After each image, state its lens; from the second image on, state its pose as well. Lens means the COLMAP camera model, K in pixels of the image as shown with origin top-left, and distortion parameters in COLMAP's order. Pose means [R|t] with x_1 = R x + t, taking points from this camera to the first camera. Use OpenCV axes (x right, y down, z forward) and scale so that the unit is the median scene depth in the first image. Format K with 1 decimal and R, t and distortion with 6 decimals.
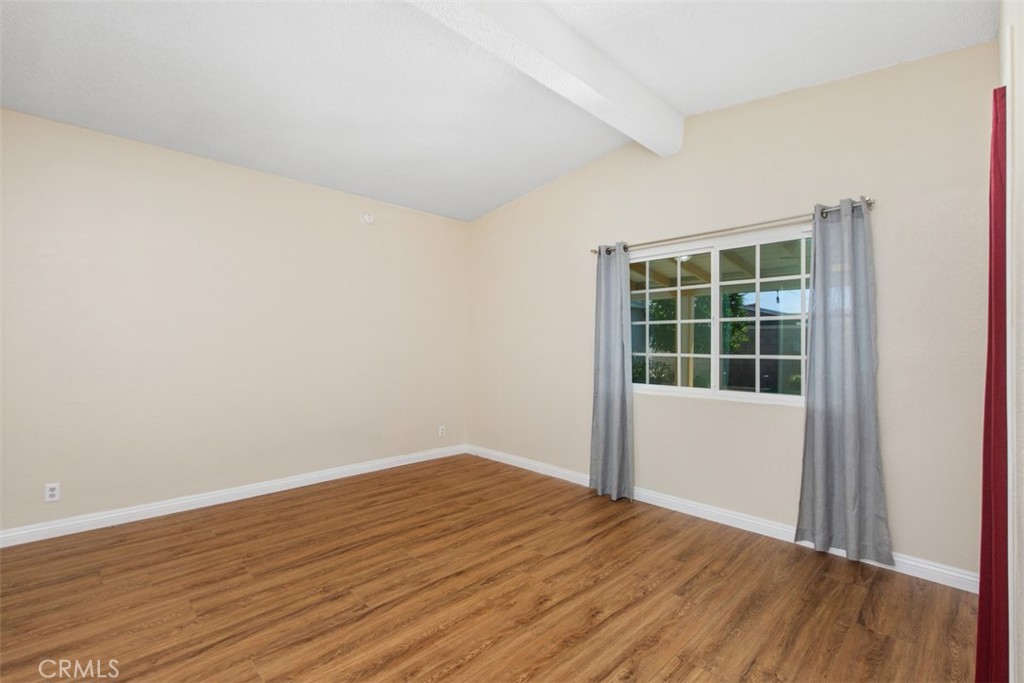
lens RADIAL K [[461.0, 0, 505.6], [0, 461.0, 342.0], [0, 0, 1]] dist [-0.000512, 0.000213]
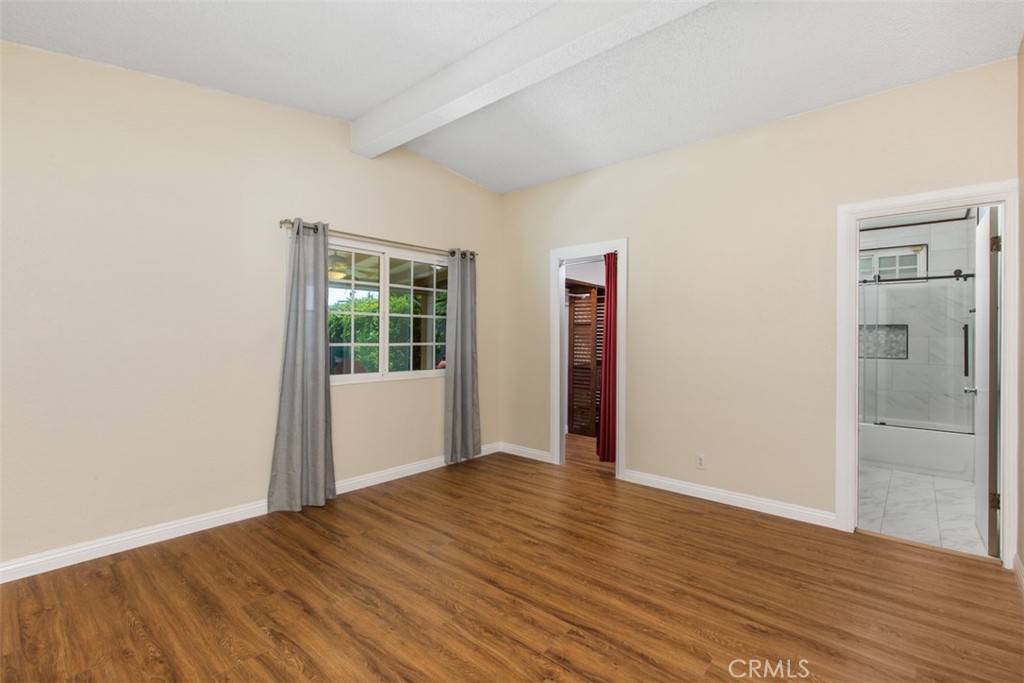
lens RADIAL K [[461.0, 0, 504.8], [0, 461.0, 335.3], [0, 0, 1]] dist [-0.000512, 0.000213]
pose [[-0.075292, -0.003467, 0.997156, -0.895505], [-0.012382, 0.999920, 0.002541, -0.000896], [-0.997085, -0.012156, -0.075329, 0.910467]]
